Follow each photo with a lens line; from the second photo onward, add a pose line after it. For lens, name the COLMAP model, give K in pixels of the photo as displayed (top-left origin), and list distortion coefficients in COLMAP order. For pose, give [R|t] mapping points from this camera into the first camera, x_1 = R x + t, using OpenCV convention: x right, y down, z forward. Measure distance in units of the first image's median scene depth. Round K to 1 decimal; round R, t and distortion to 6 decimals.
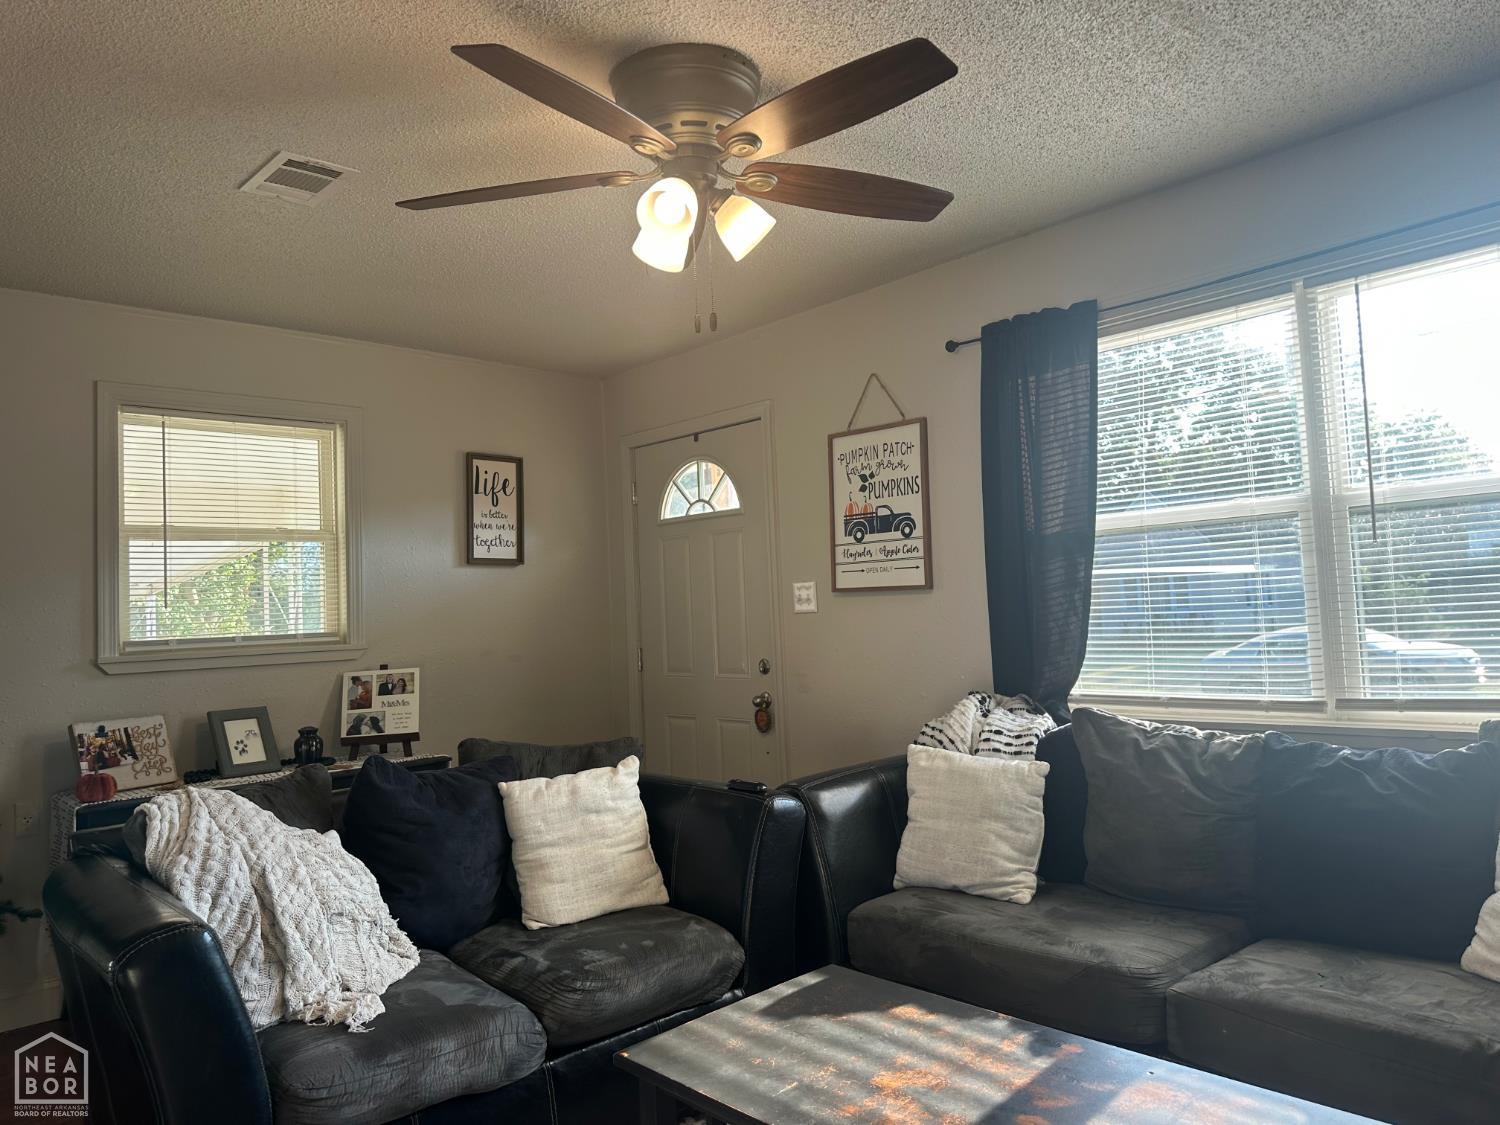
lens RADIAL K [[1044.9, 0, 750.0], [0, 1044.9, 562.5], [0, 0, 1]] dist [0.149689, -0.201404]
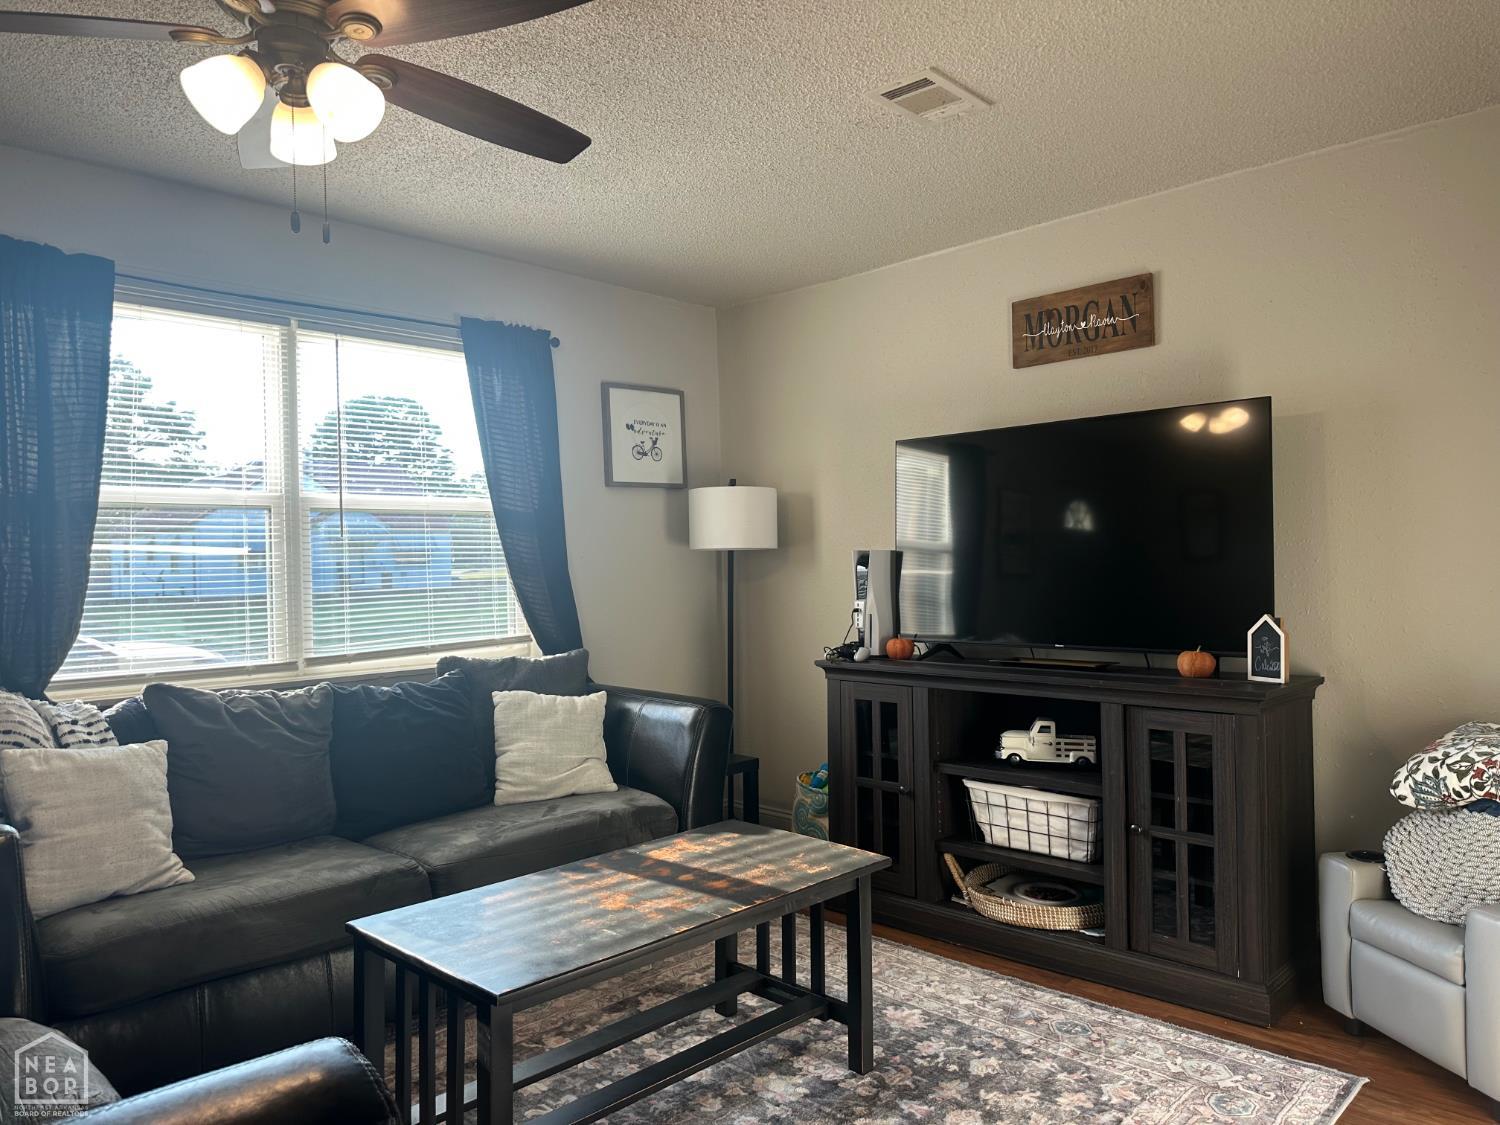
lens RADIAL K [[1044.9, 0, 750.0], [0, 1044.9, 562.5], [0, 0, 1]] dist [0.149689, -0.201404]
pose [[-0.019563, 0.051933, 0.998459, -0.538881], [-0.021304, 0.998402, -0.052347, 0.052191], [-0.999582, -0.022296, -0.018425, 0.377850]]
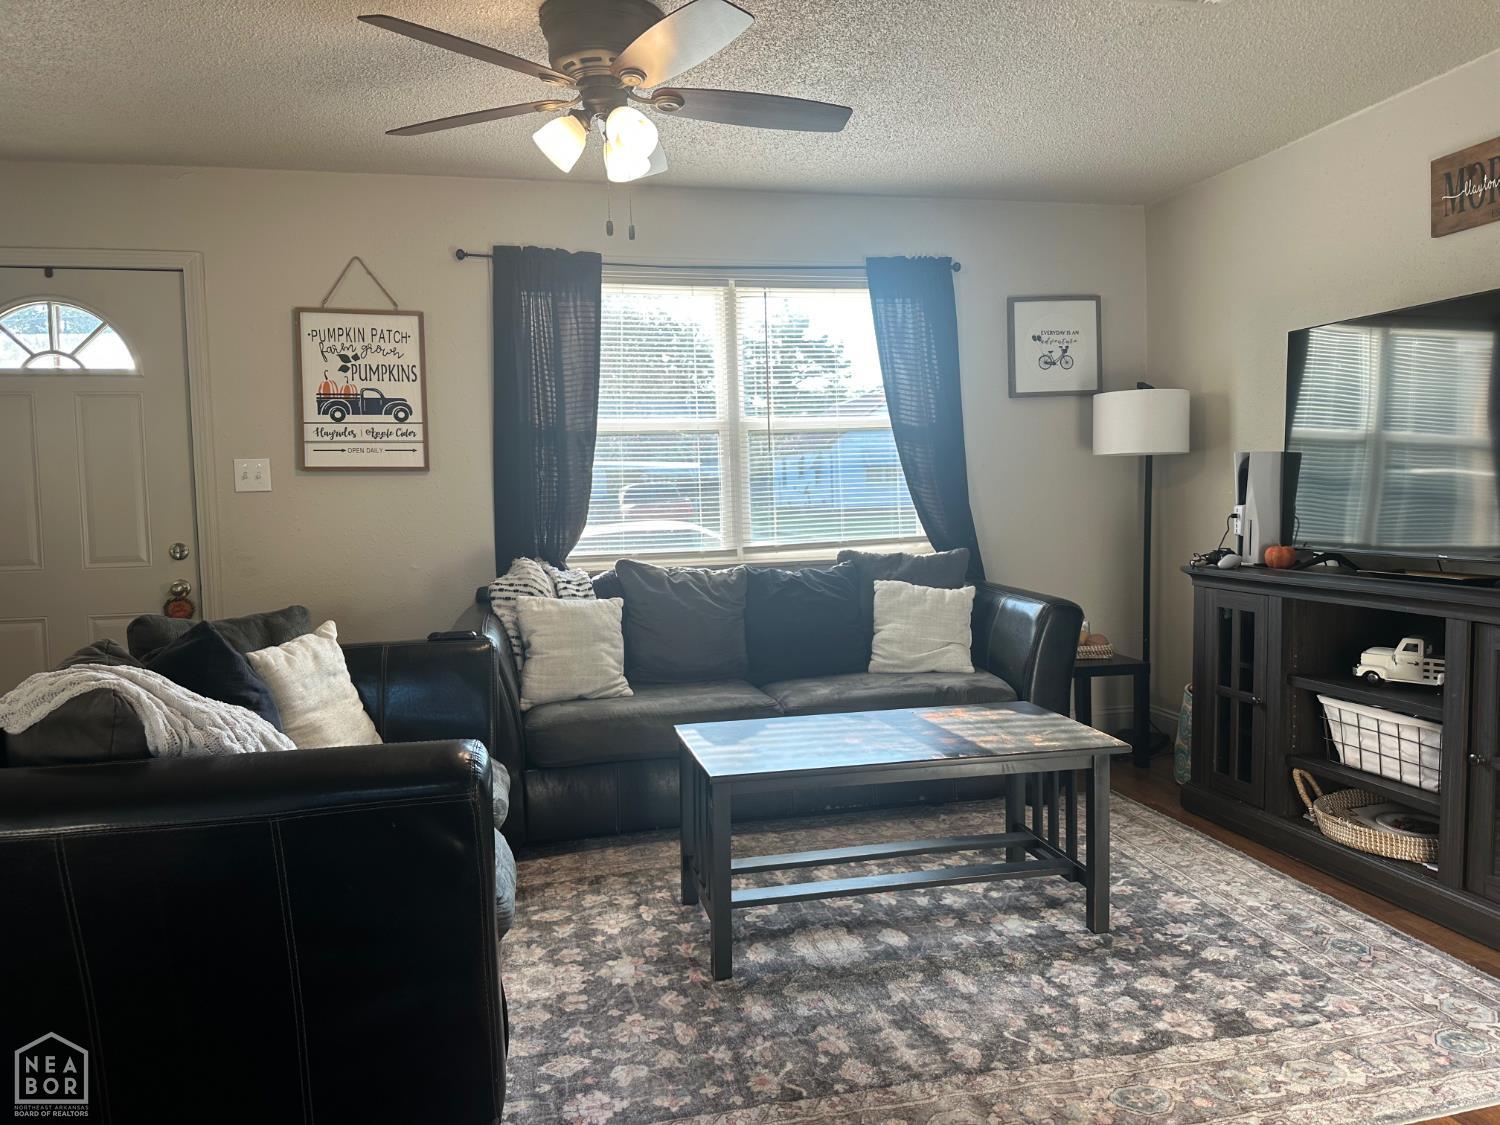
lens RADIAL K [[1019.9, 0, 757.5], [0, 1019.9, 565.3], [0, 0, 1]] dist [0.110557, -0.130456]
pose [[0.514913, -0.027710, 0.856794, -0.578207], [-0.035826, 0.997909, 0.053804, 0.053375], [-0.856493, -0.058400, 0.512843, 0.136195]]
